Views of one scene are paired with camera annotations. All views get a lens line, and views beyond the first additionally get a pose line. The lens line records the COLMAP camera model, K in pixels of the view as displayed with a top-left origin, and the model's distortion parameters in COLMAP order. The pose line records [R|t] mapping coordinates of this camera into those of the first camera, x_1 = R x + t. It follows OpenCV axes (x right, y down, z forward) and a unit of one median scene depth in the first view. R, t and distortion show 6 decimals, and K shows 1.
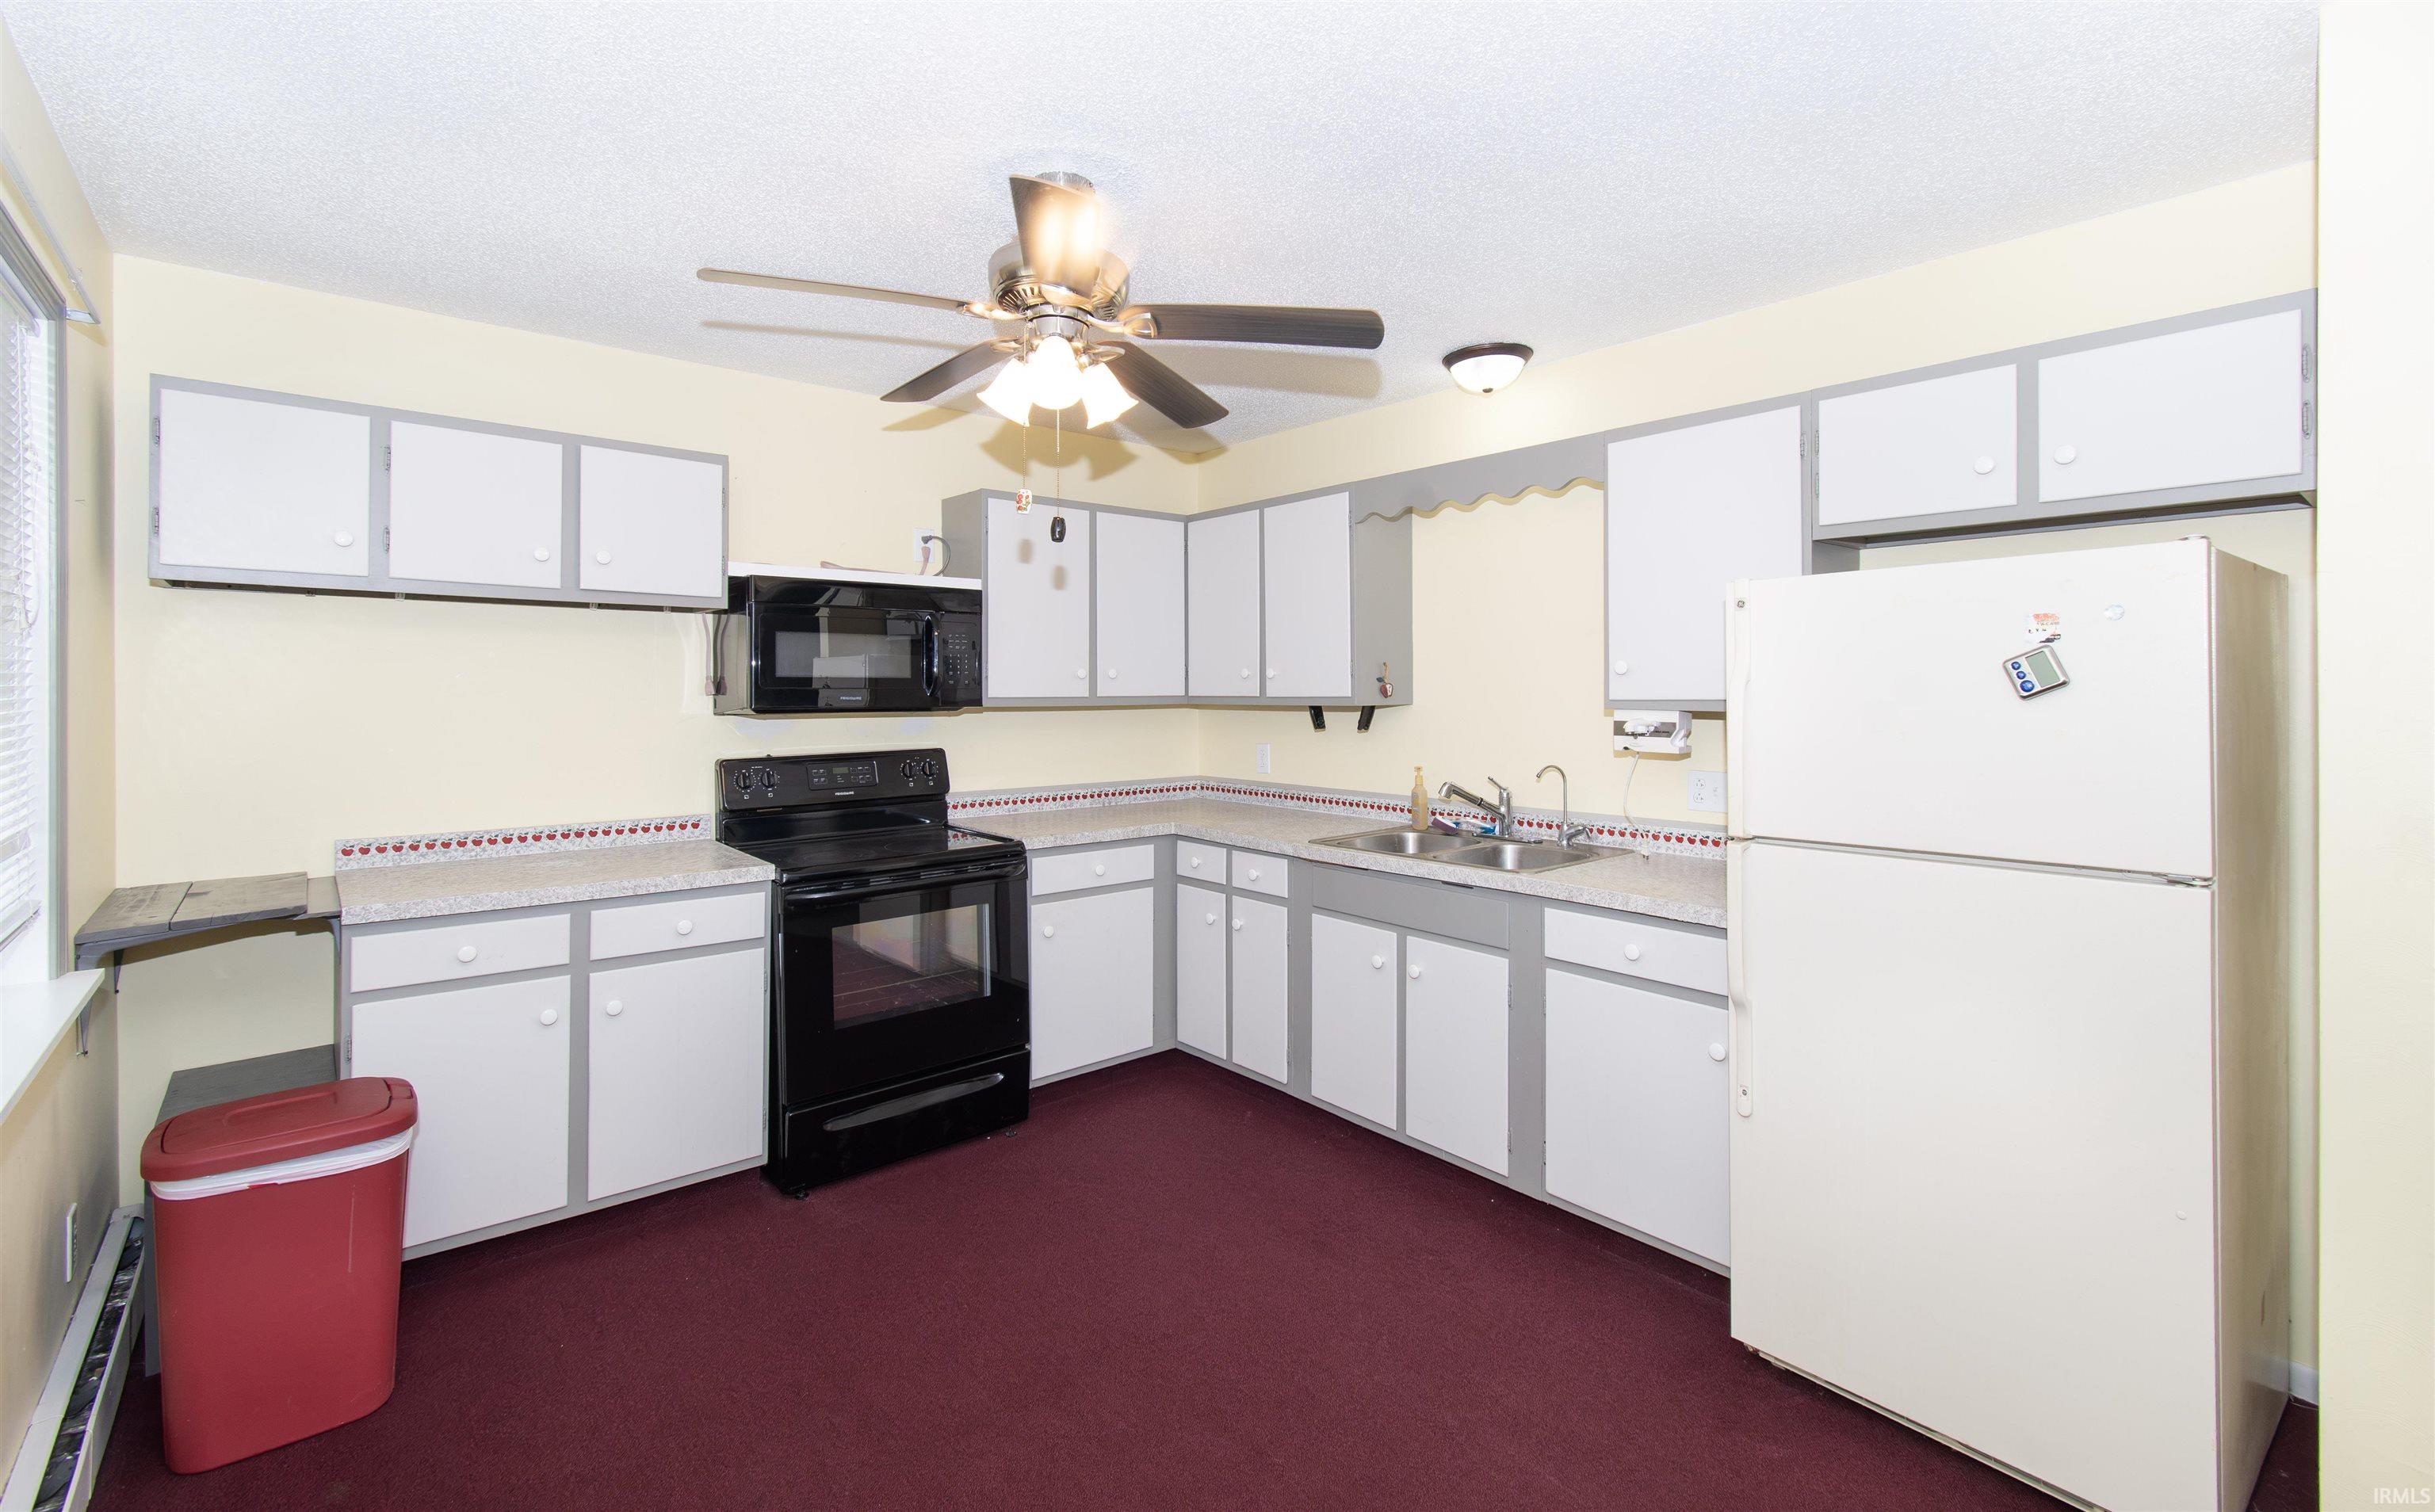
lens RADIAL K [[1052.1, 0, 1218.6], [0, 1052.1, 688.3], [0, 0, 1]] dist [0.000912, 0.000423]
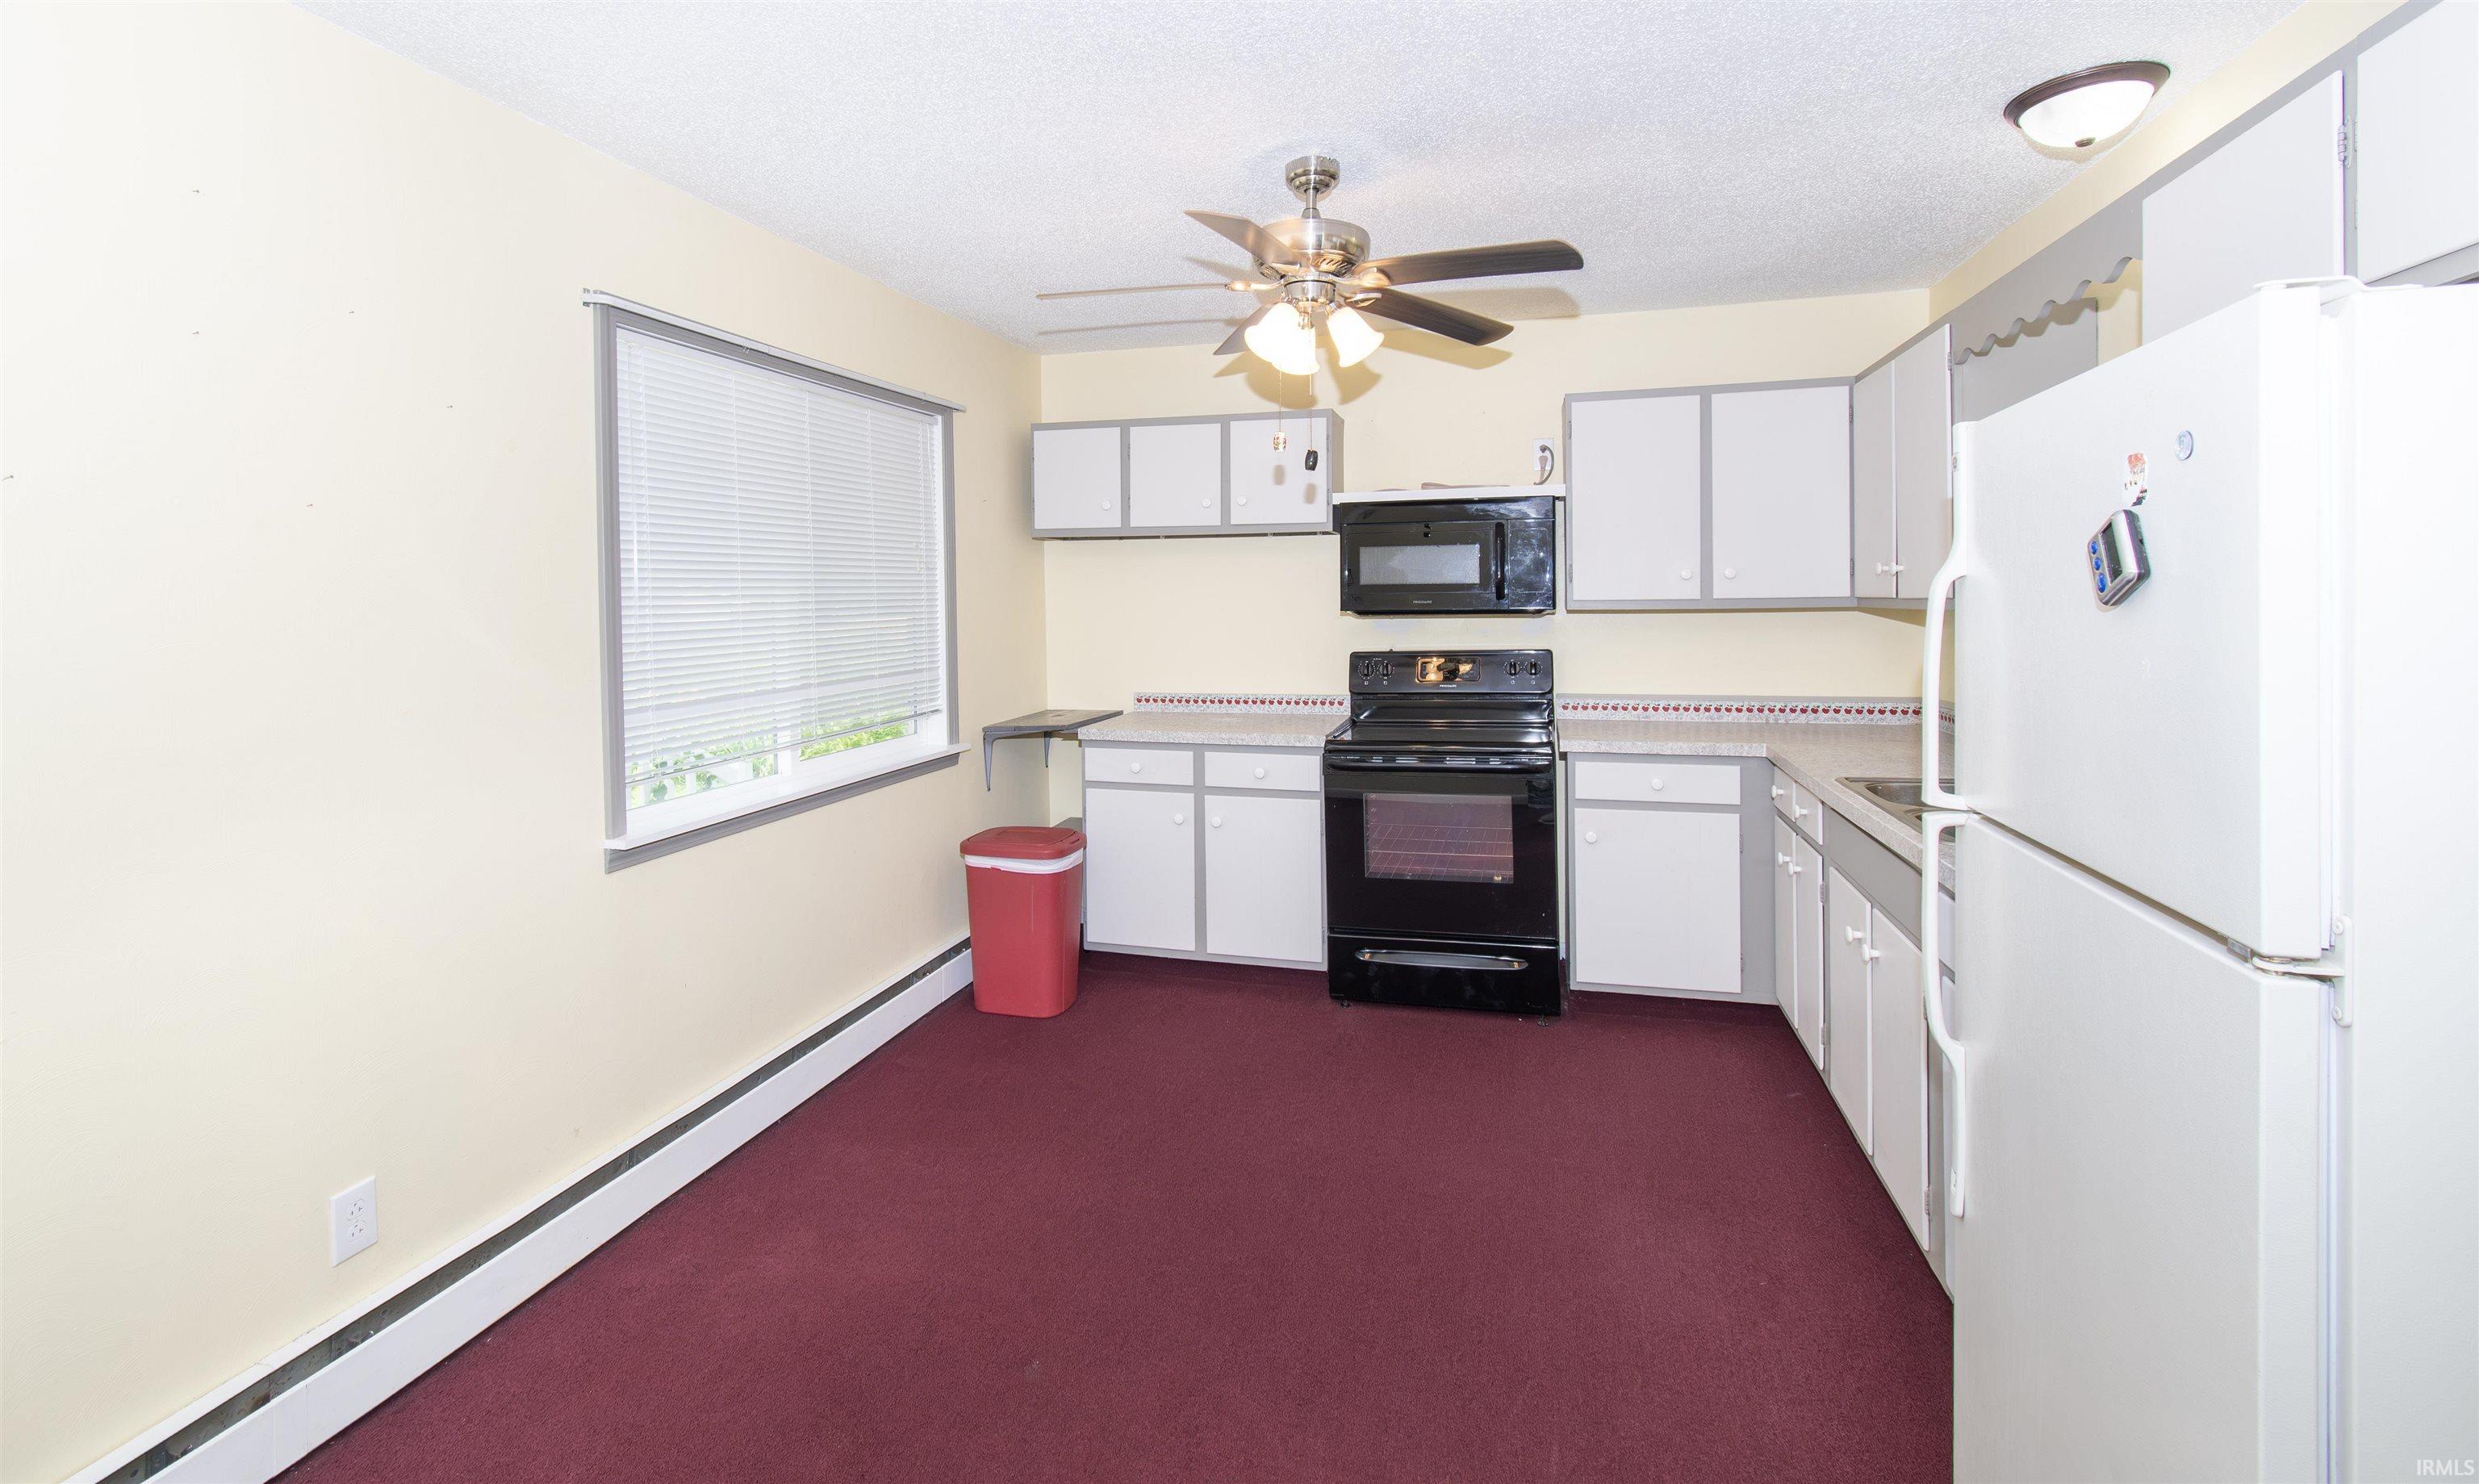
lens RADIAL K [[1102.6, 0, 1236.5], [0, 1102.6, 623.1], [0, 0, 1]] dist [0.010435, 0.000151]
pose [[0.565498, 0.013666, -0.824636, 0.546381], [0.014492, 0.999544, 0.026502, -0.002639], [0.824622, -0.026938, 0.565042, 0.157592]]
